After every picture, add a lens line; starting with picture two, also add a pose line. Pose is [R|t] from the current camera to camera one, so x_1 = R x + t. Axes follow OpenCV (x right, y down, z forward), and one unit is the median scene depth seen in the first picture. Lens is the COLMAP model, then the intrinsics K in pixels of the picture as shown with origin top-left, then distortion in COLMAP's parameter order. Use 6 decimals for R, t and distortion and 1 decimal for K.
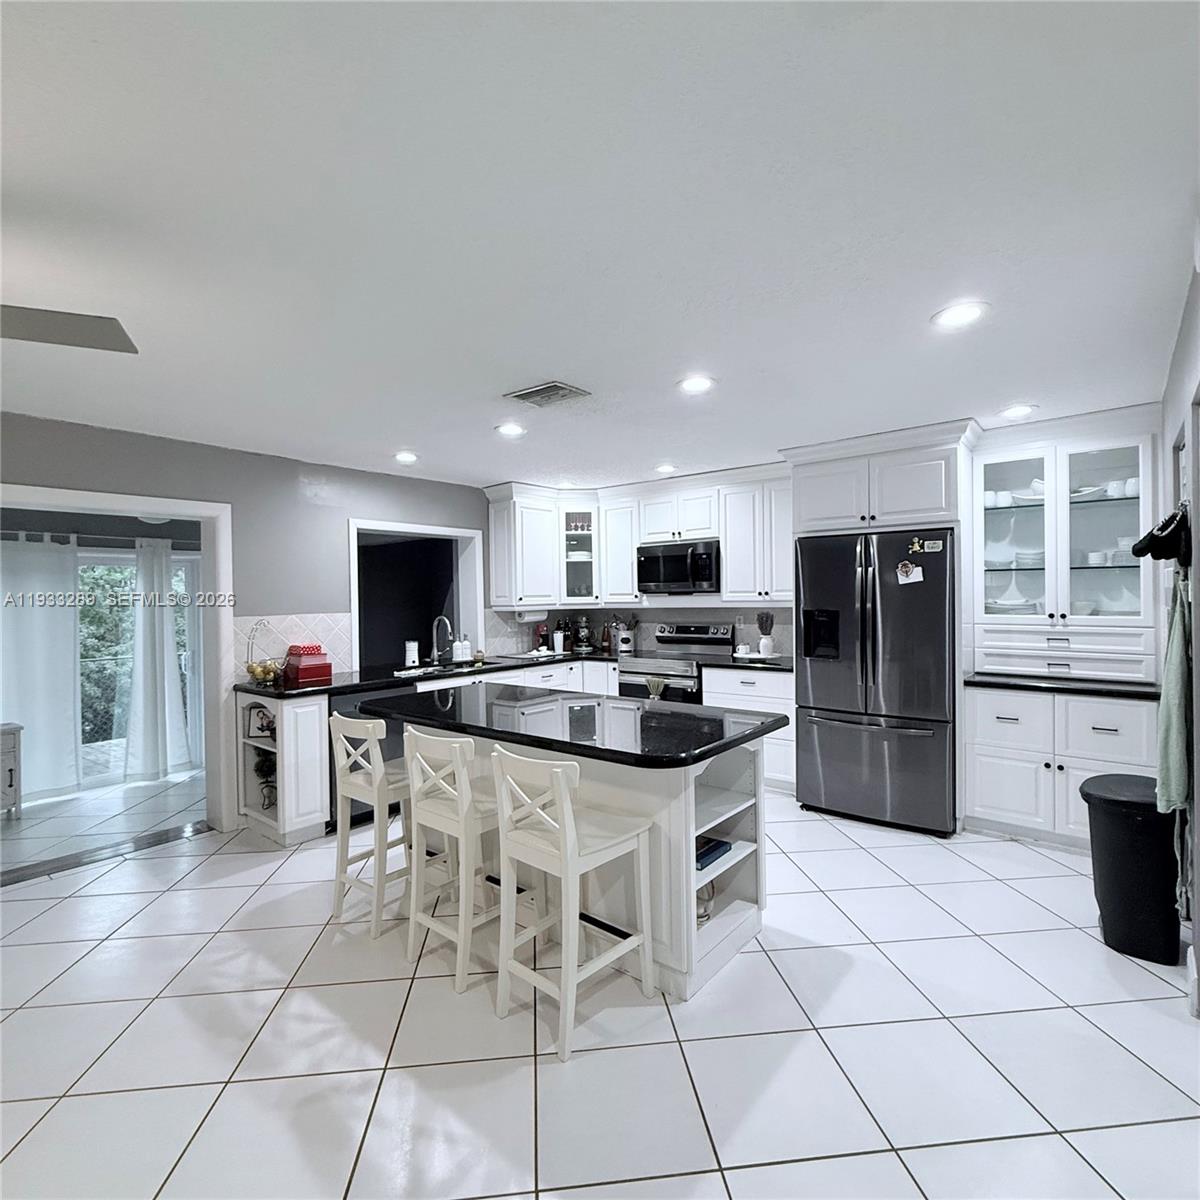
lens RADIAL K [[630.6, 0, 600.0], [0, 630.6, 600.0], [0, 0, 1]] dist [0.001090, 0.000399]
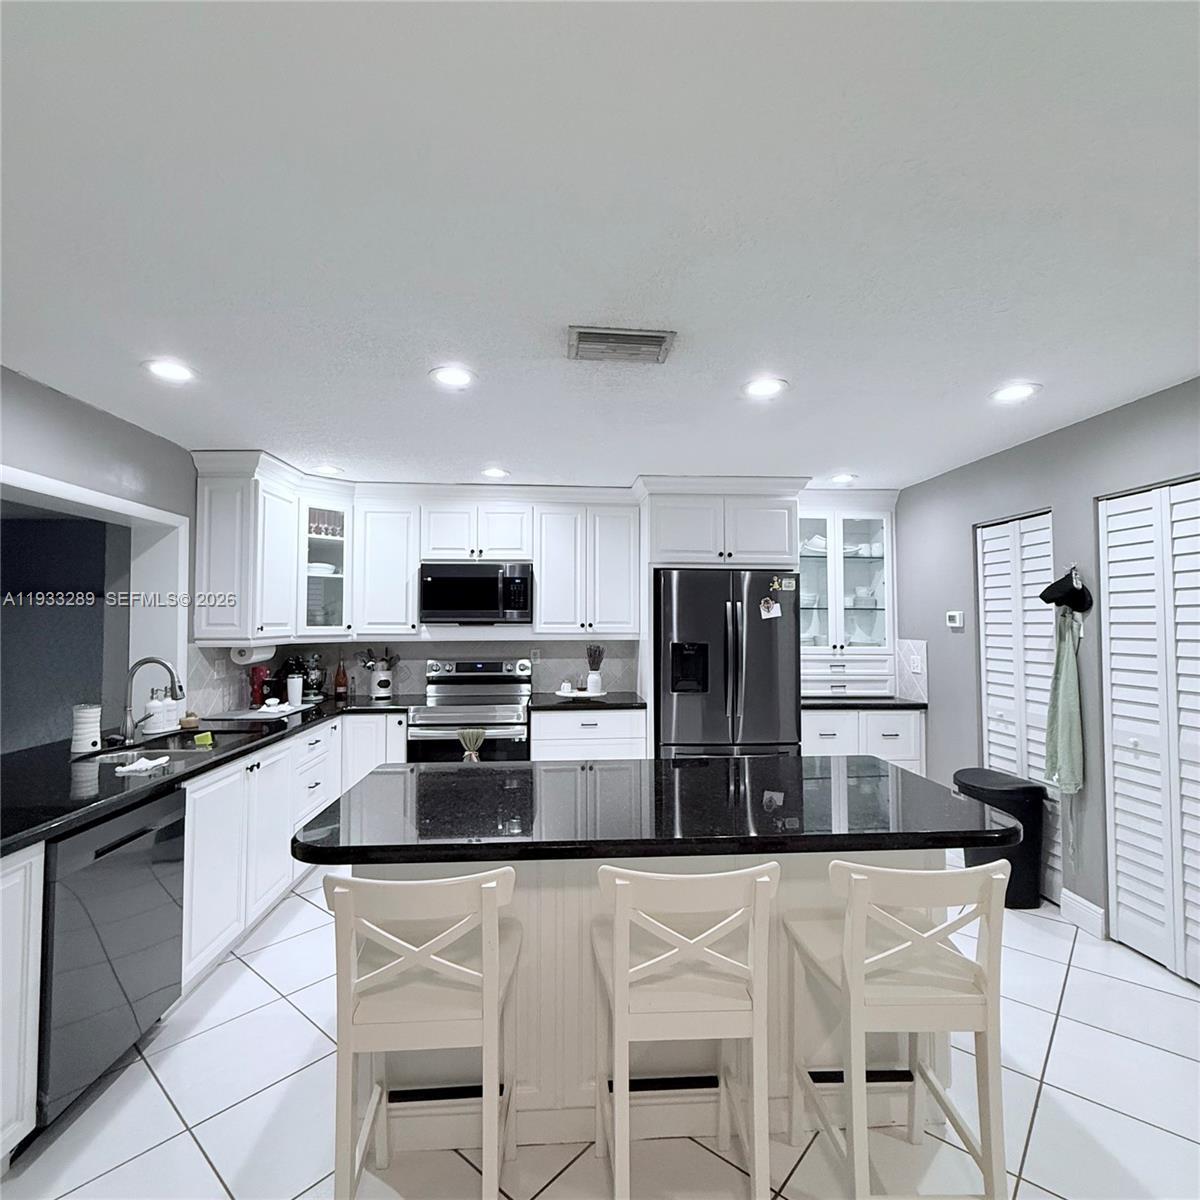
lens RADIAL K [[630.6, 0, 600.0], [0, 630.6, 600.0], [0, 0, 1]] dist [0.001090, 0.000399]
pose [[0.734363, 0.039021, 0.677634, -0.340325], [-0.007118, 0.998734, -0.049798, -0.001345], [-0.678720, 0.031746, 0.733711, 0.298610]]
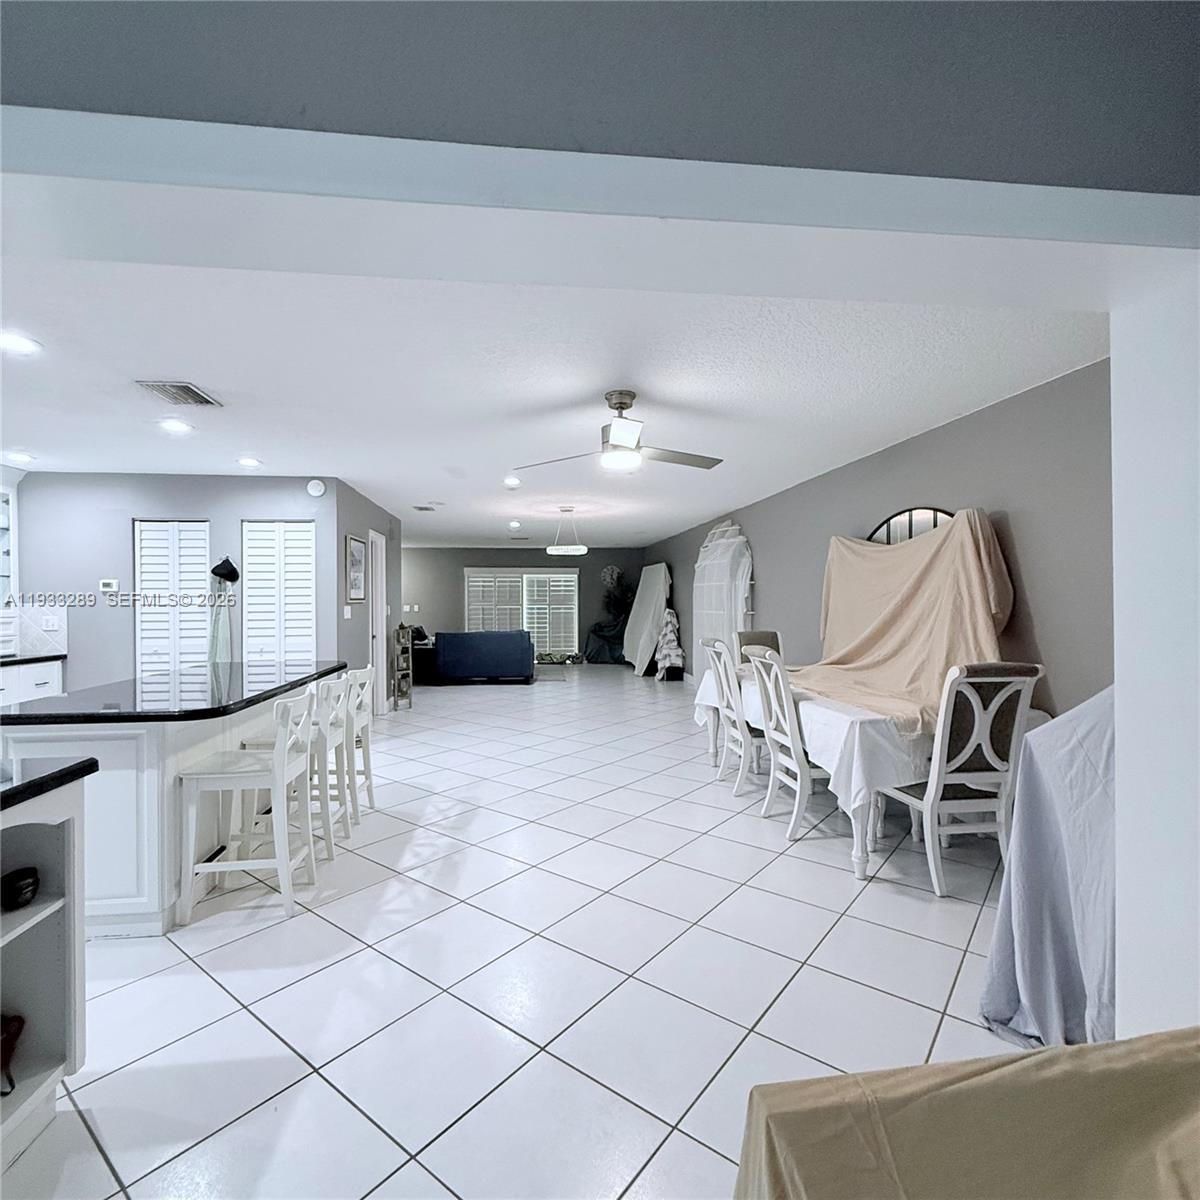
lens RADIAL K [[630.6, 0, 600.0], [0, 630.6, 600.0], [0, 0, 1]] dist [0.001090, 0.000399]
pose [[-0.719655, 0.019867, 0.694048, -0.799002], [0.022095, 0.999740, -0.005708, 0.028420], [-0.693981, 0.011227, -0.719906, 0.767814]]
